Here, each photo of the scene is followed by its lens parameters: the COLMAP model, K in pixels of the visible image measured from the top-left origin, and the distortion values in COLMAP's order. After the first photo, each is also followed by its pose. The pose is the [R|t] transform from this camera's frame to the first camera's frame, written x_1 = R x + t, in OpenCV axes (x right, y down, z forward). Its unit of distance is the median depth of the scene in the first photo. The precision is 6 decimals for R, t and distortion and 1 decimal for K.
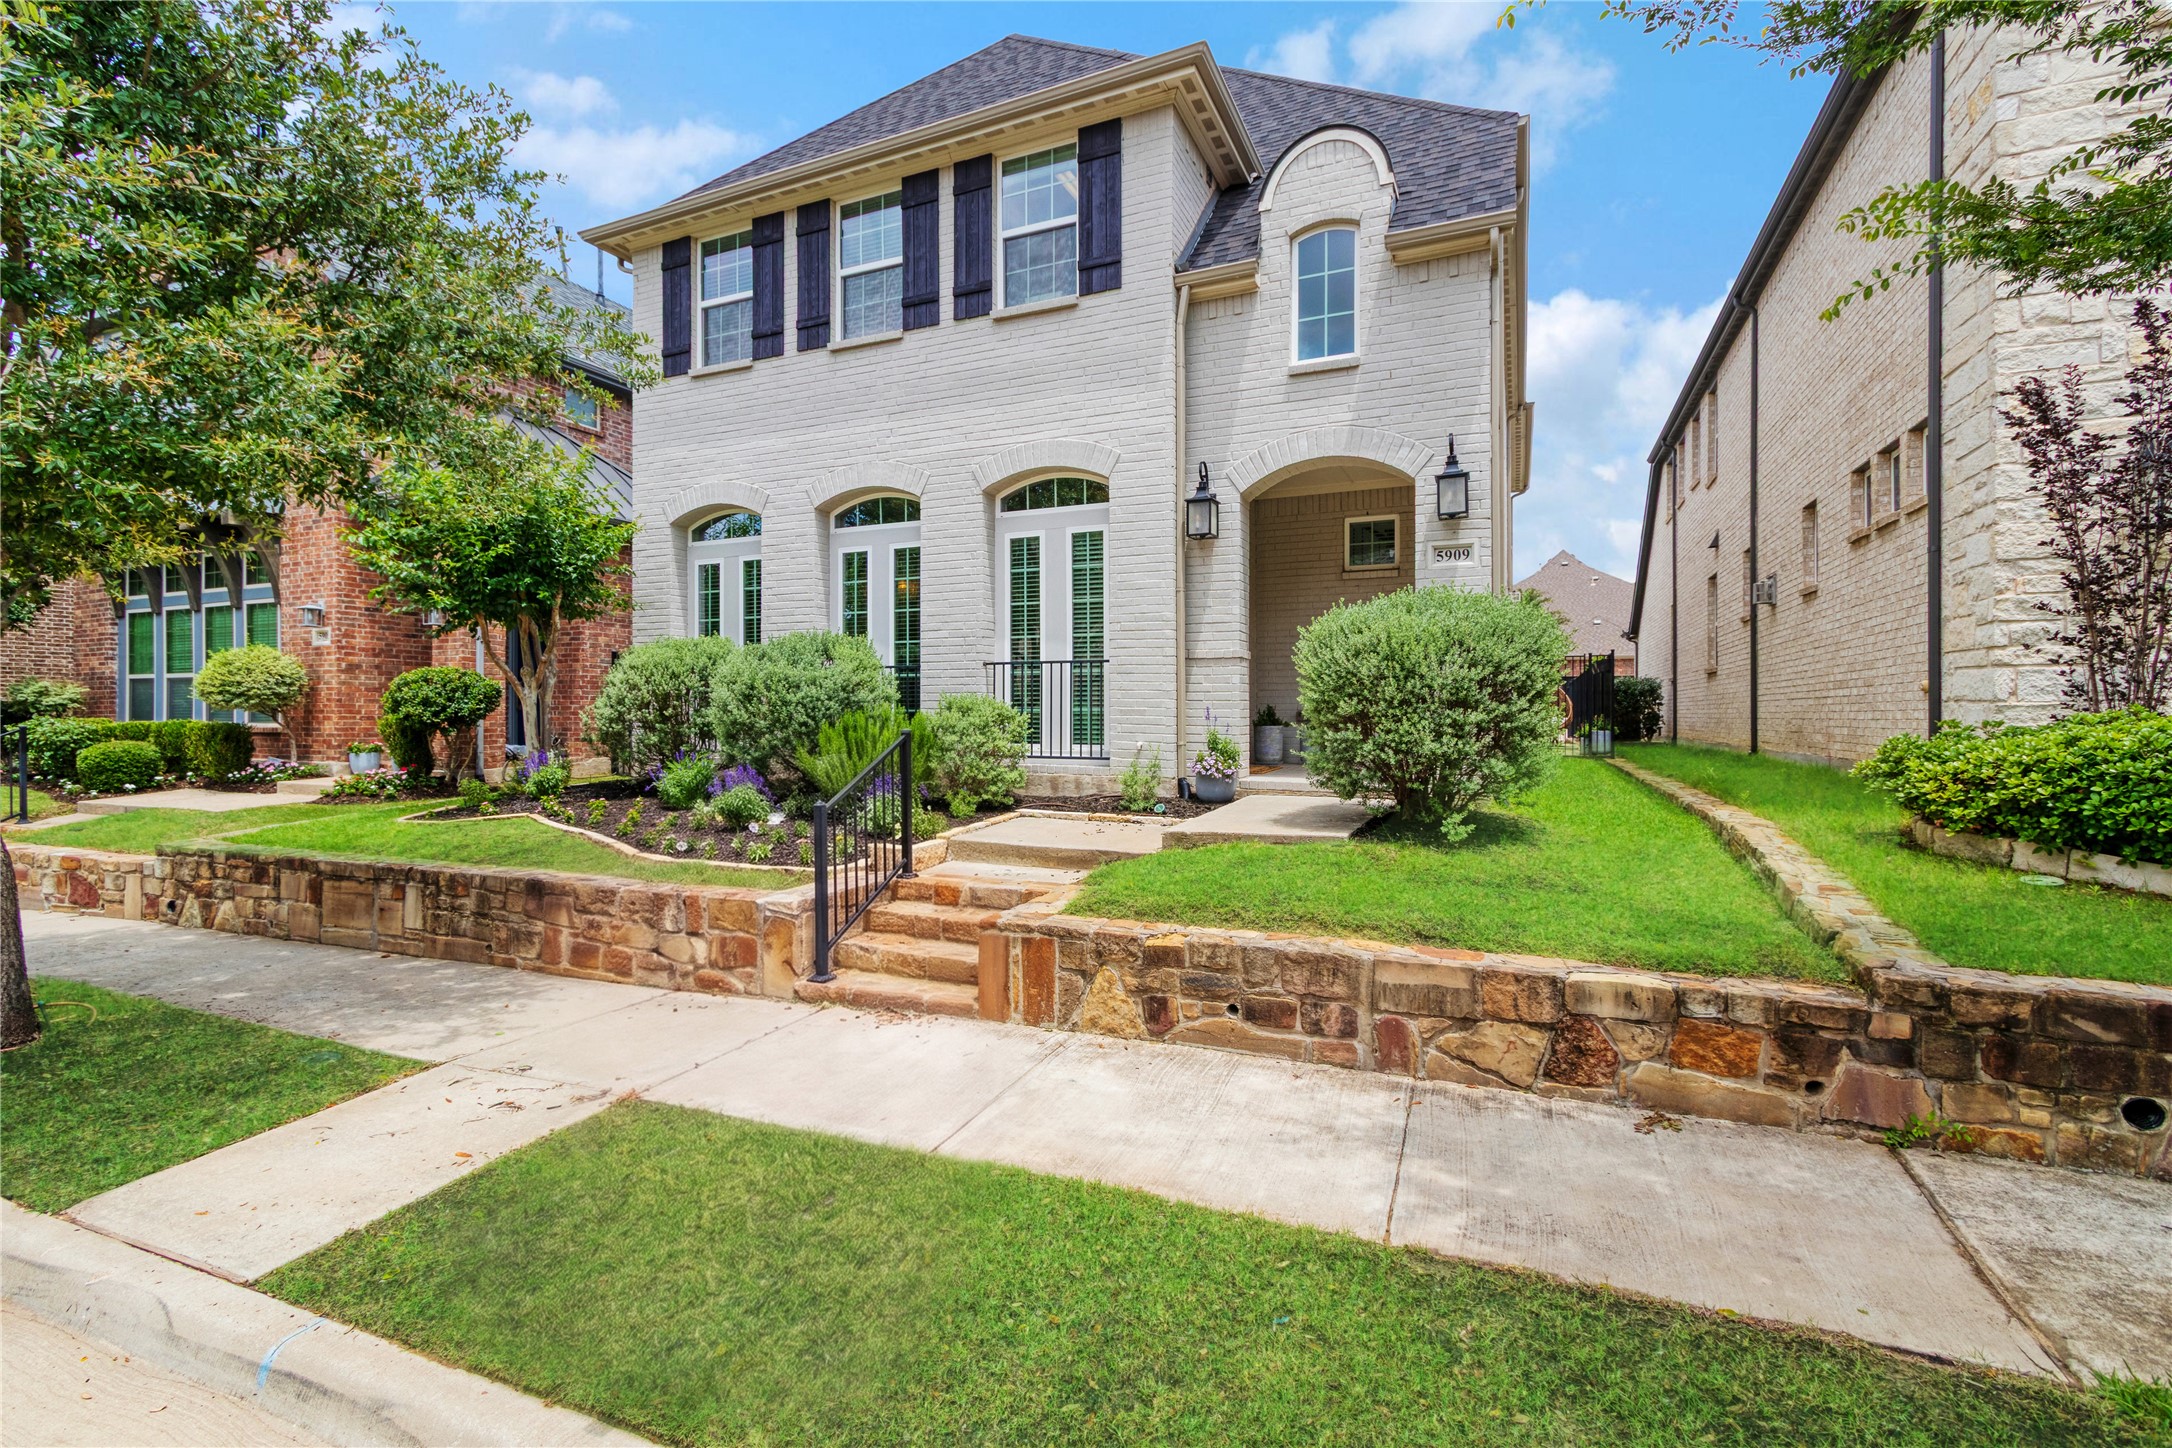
lens RADIAL K [[986.6, 0, 1090.8], [0, 986.6, 718.2], [0, 0, 1]] dist [0.009394, -0.002810]
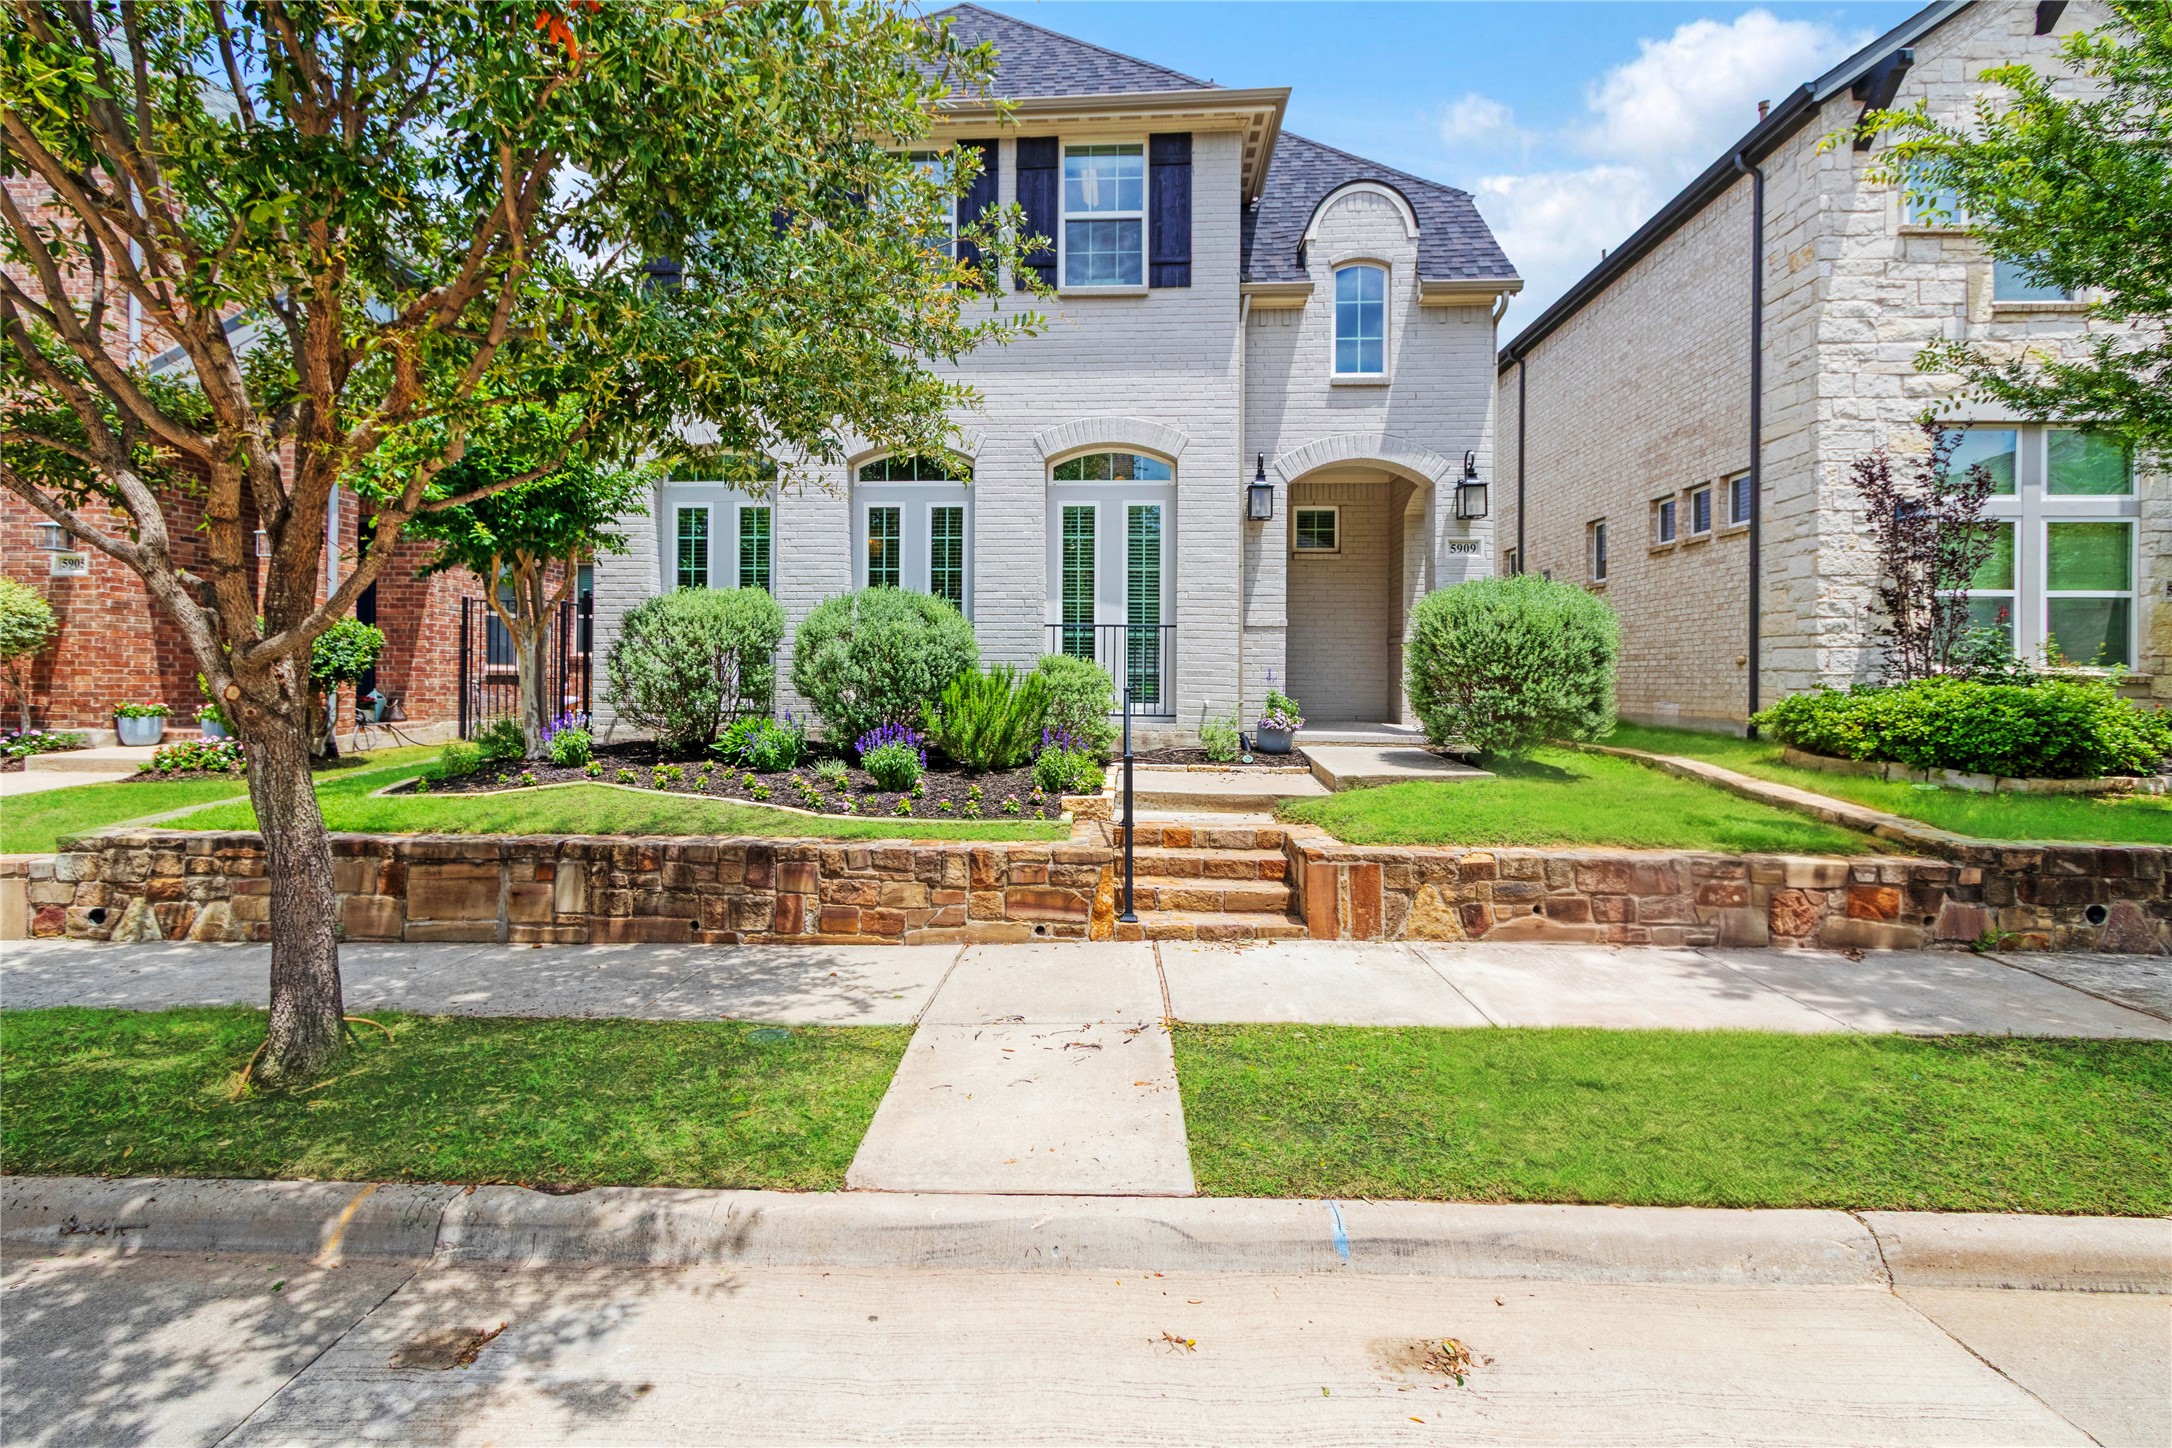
lens RADIAL K [[986.6, 0, 1082.5], [0, 986.6, 683.3], [0, 0, 1]] dist [0.009394, -0.002810]
pose [[0.933435, 0.005581, 0.358703, -0.538228], [-0.006306, 0.999980, 0.000851, 0.005609], [-0.358691, -0.003056, 0.933451, 0.018101]]
